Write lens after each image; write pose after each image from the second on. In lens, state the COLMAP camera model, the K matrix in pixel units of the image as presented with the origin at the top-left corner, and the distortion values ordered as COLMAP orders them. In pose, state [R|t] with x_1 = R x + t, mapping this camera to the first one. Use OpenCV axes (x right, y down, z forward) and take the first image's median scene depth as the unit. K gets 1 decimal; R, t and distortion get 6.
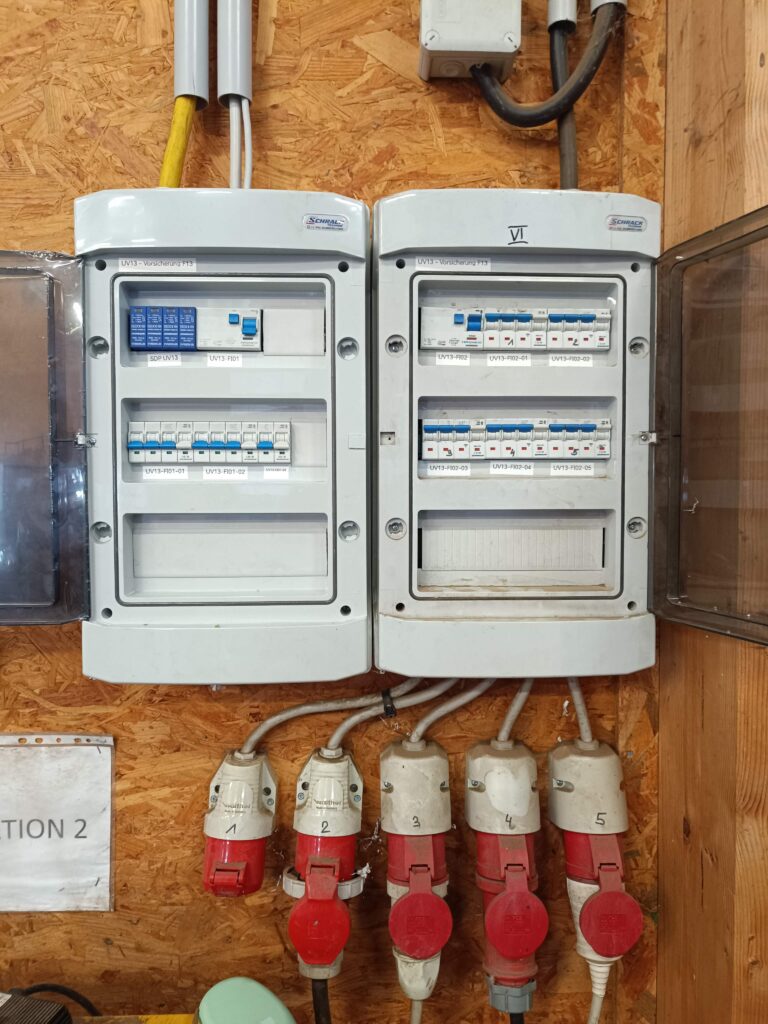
lens RADIAL K [[720.2, 0, 384.0], [0, 720.2, 512.0], [0, 0, 1]] dist [-0.003683, 0.002780]
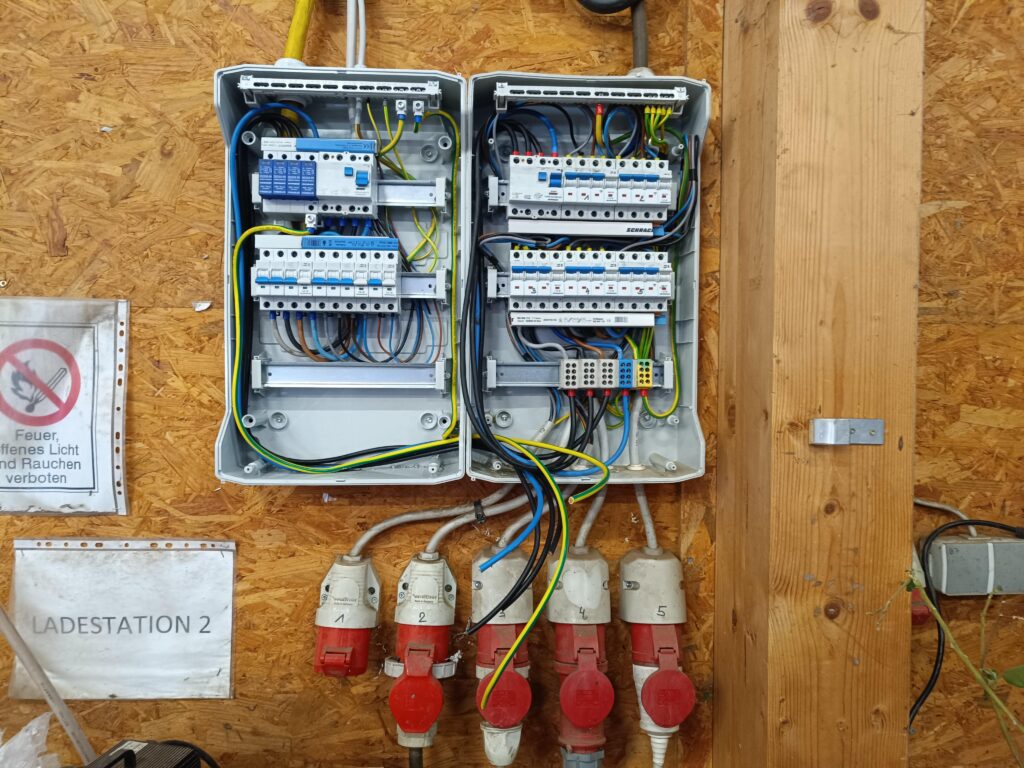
lens RADIAL K [[715.7, 0, 506.9], [0, 715.7, 384.2], [0, 0, 1]] dist [0.006286, -0.005899]
pose [[0.999669, 0.011627, 0.022970, 0.021304], [-0.011376, 0.999875, -0.011001, 0.074321], [-0.023095, 0.010737, 0.999676, -0.140810]]
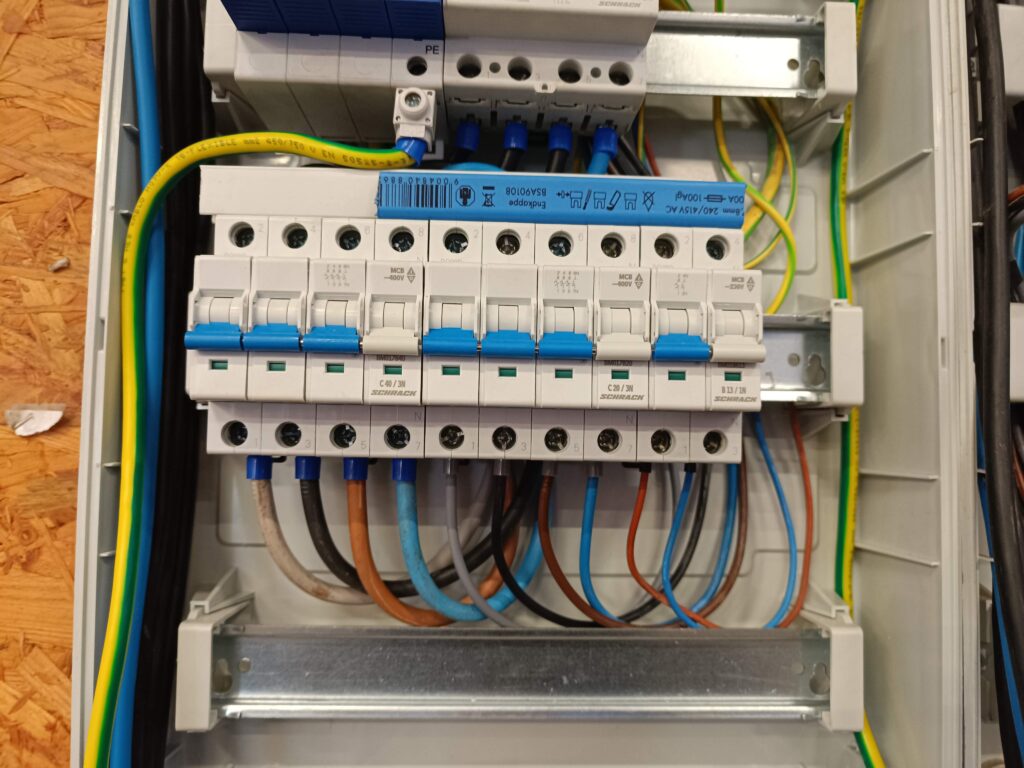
lens RADIAL K [[720.2, 0, 512.0], [0, 720.2, 384.0], [0, 0, 1]] dist [-0.003683, 0.002780]
pose [[0.999710, 0.019743, 0.013809, -0.213805], [-0.018316, 0.995135, -0.096798, -0.046541], [-0.015653, 0.096517, 0.995208, 0.662981]]
